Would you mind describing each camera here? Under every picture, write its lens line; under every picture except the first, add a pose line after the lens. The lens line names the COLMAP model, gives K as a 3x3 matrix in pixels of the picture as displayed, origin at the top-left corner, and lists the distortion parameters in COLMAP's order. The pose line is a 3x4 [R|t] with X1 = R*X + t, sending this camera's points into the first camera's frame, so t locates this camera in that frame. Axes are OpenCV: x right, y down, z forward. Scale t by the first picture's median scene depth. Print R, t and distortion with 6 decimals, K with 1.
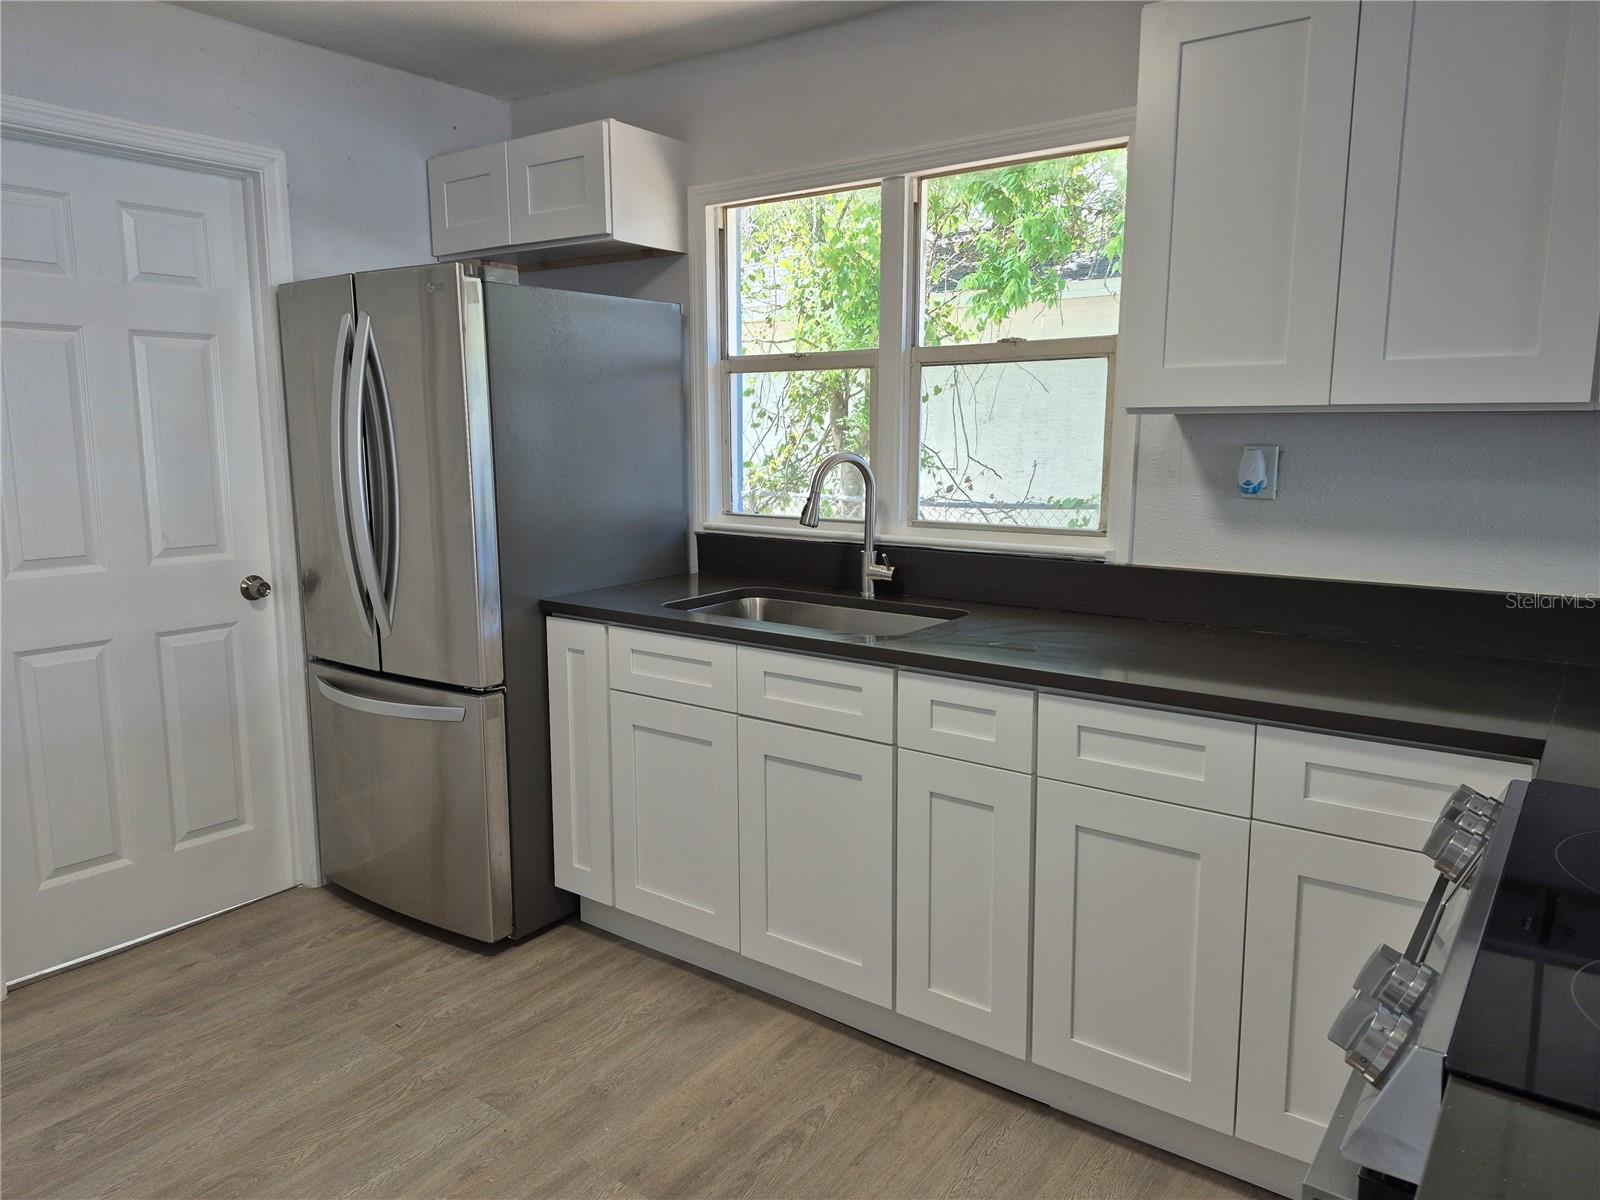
lens RADIAL K [[1116.6, 0, 793.9], [0, 1116.6, 593.7], [0, 0, 1]] dist [0.104387, -0.110055]
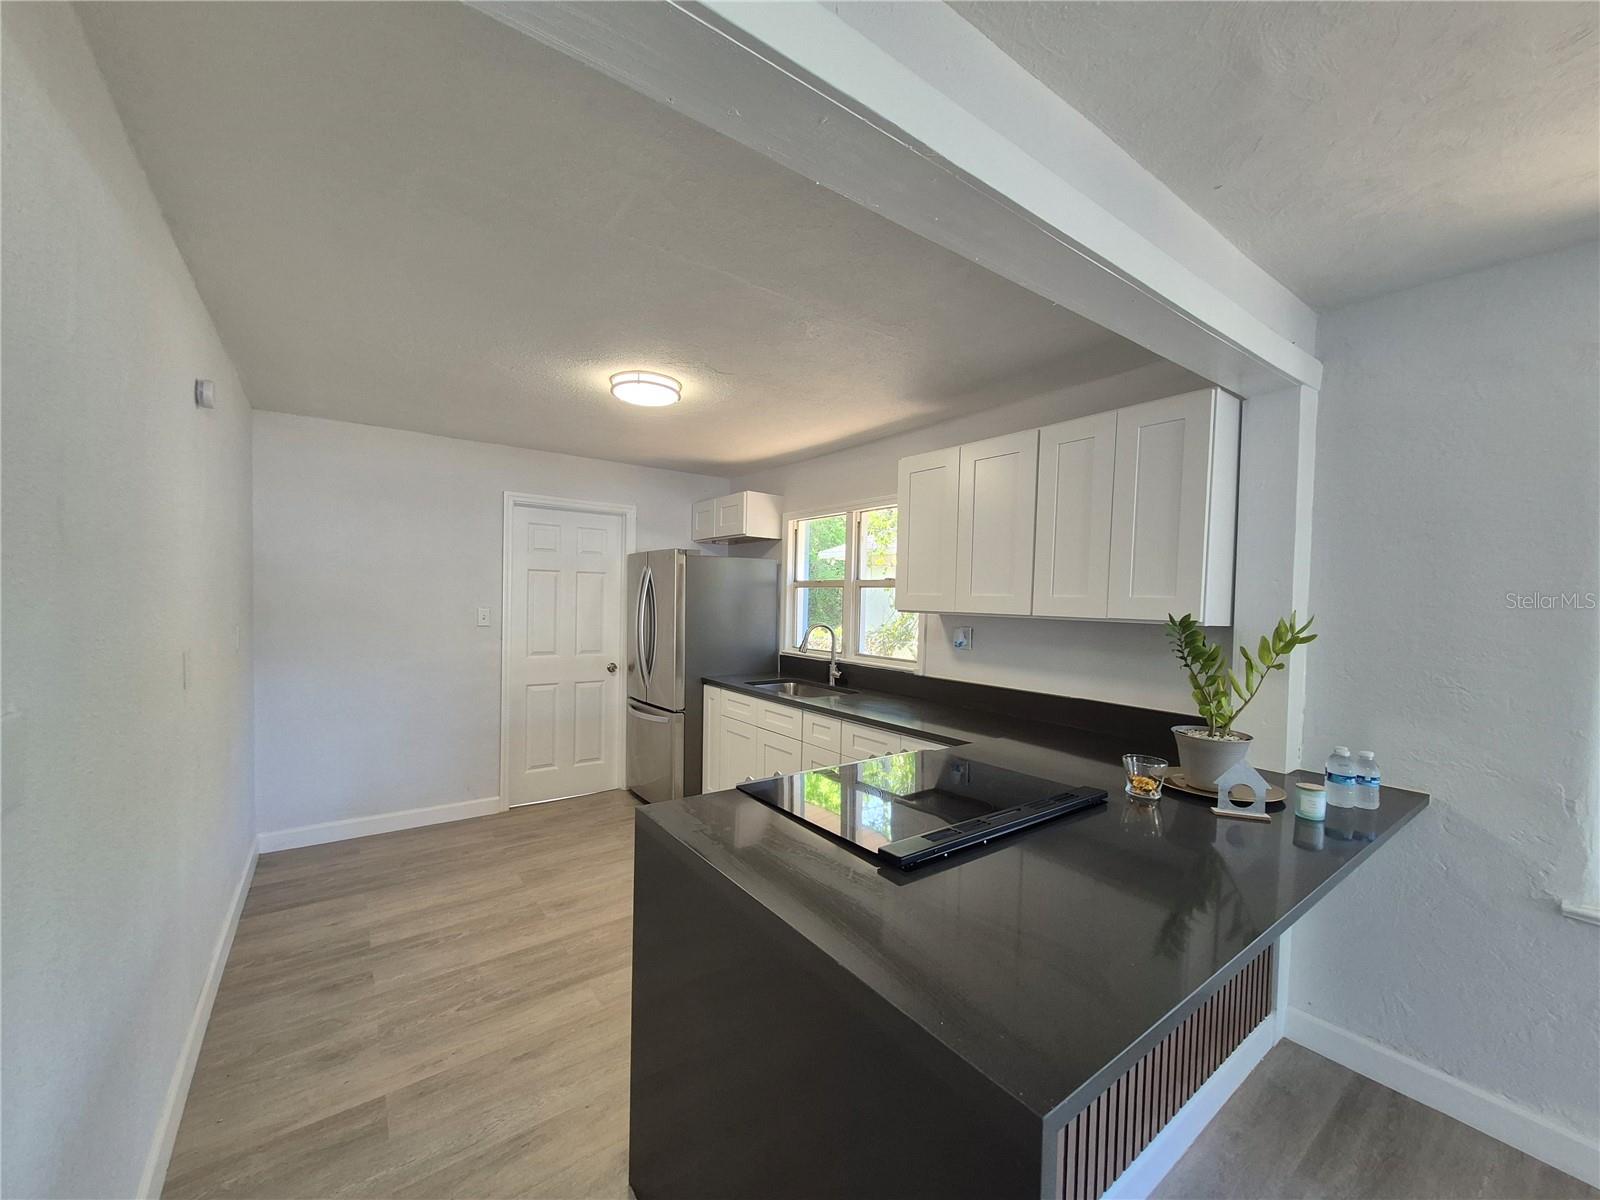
lens RADIAL K [[623.0, 0, 794.8], [0, 623.0, 616.3], [0, 0, 1]] dist [-0.000689, 0.000170]
pose [[0.958518, 0.031576, -0.283277, 0.355578], [-0.066818, 0.991043, -0.115621, 0.016932], [0.277089, 0.129753, 0.952043, -0.275327]]
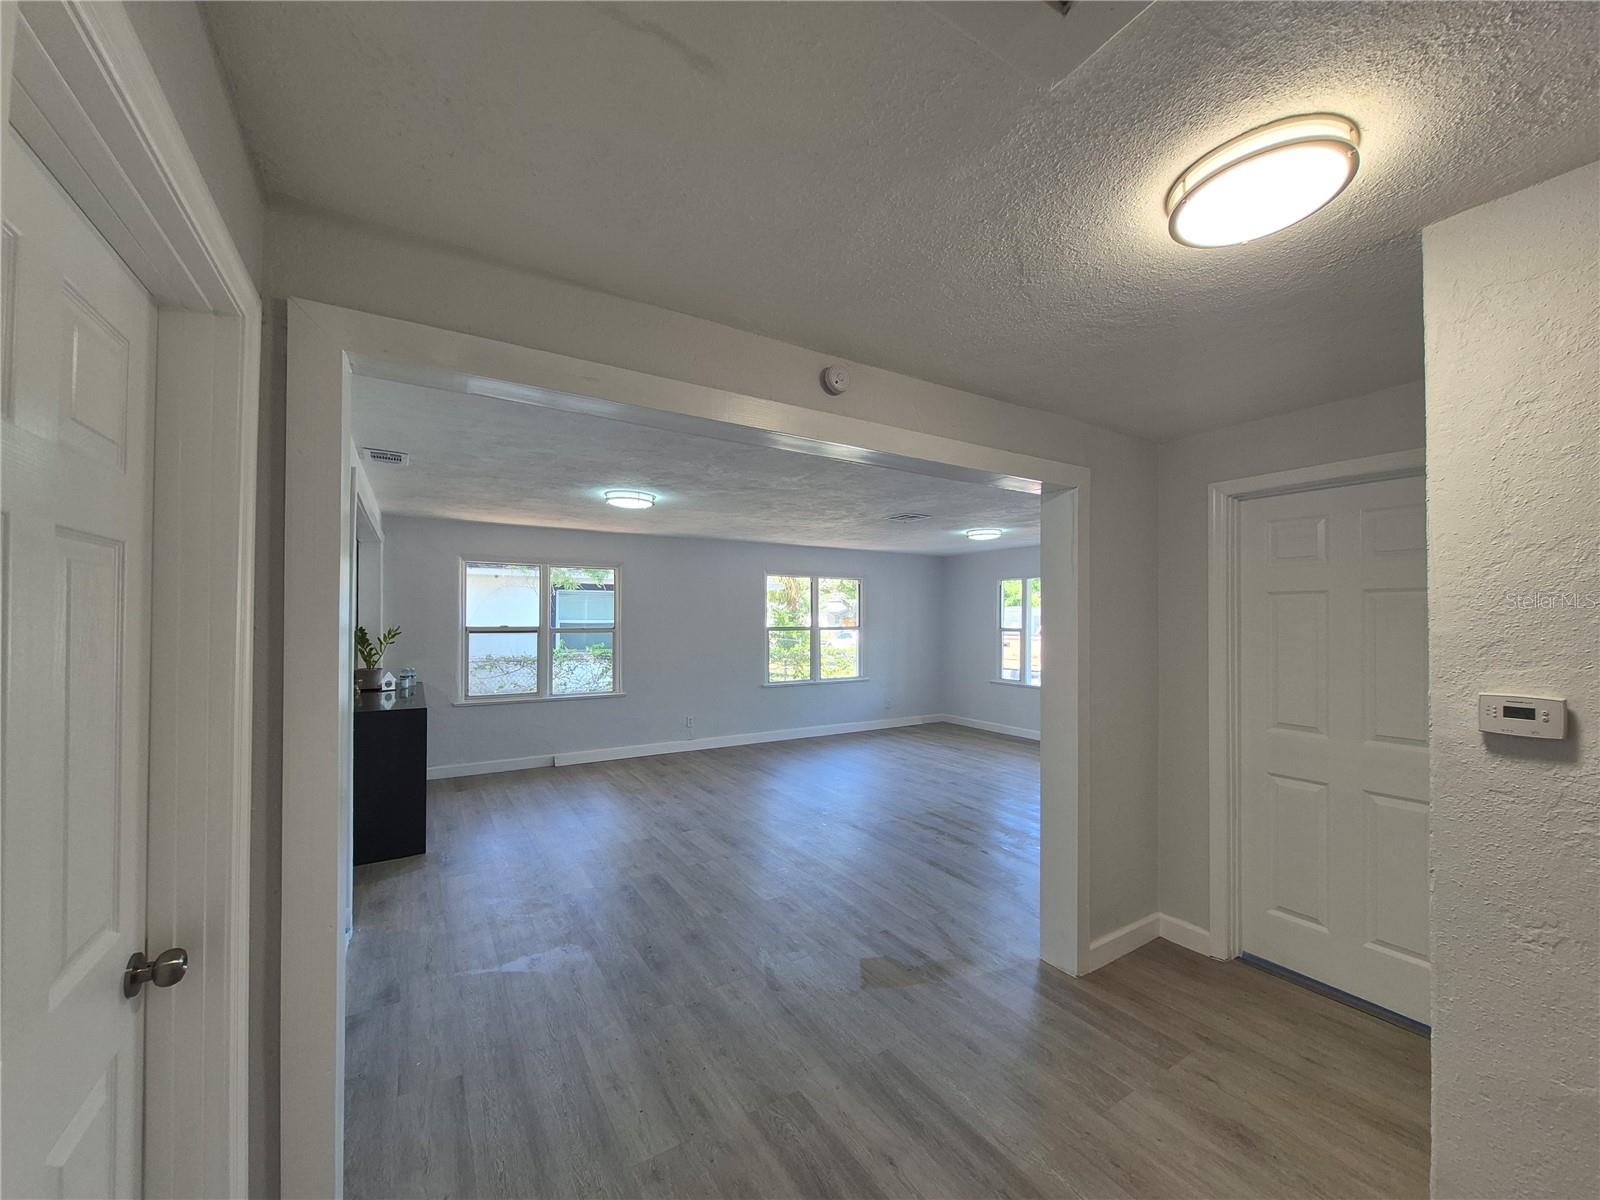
lens RADIAL K [[623.0, 0, 794.8], [0, 623.0, 616.3], [0, 0, 1]] dist [-0.000689, 0.000170]
pose [[0.358774, 0.014643, 0.933310, -0.602271], [0.136360, 0.988328, -0.067924, 0.165608], [-0.923411, 0.151636, 0.352590, -1.264169]]
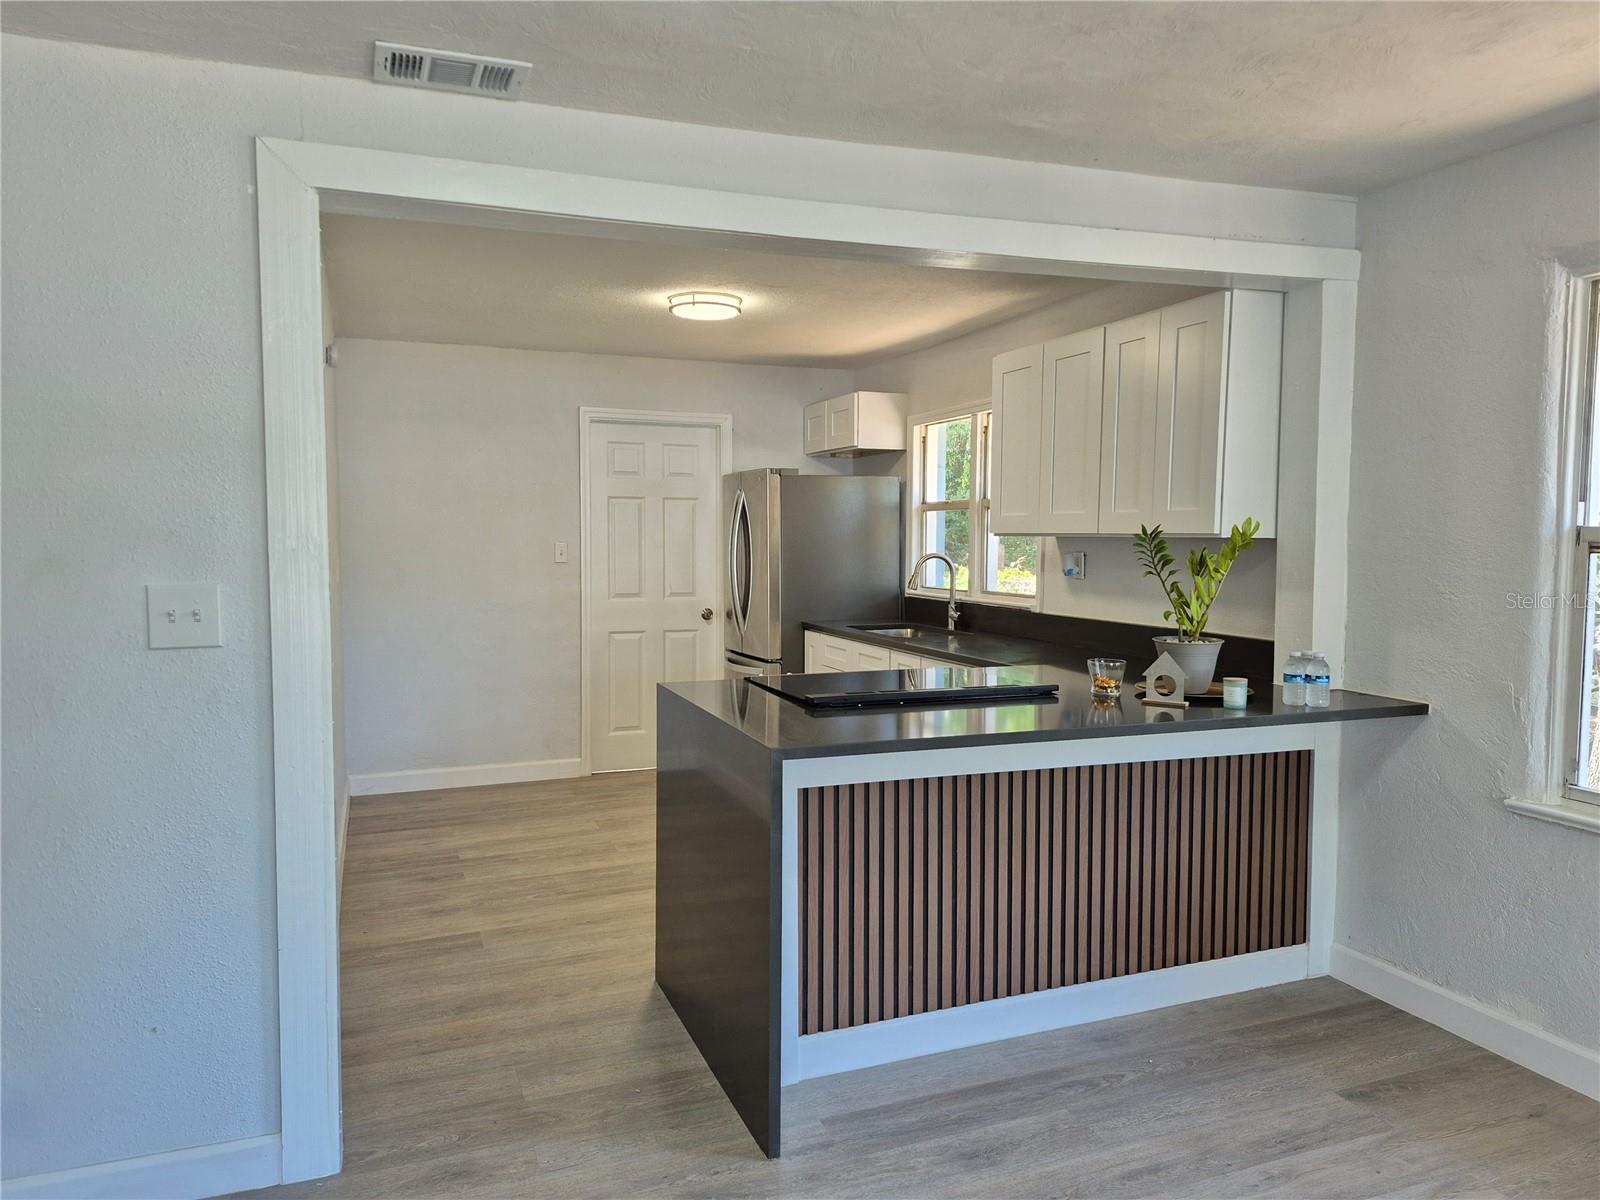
lens RADIAL K [[1101.9, 0, 808.3], [0, 1101.9, 598.1], [0, 0, 1]] dist [0.100948, -0.115939]
pose [[0.854262, 0.036422, -0.518565, 0.829071], [-0.084948, 0.993914, -0.070133, 0.102536], [0.512854, 0.103963, 0.852157, -0.725822]]
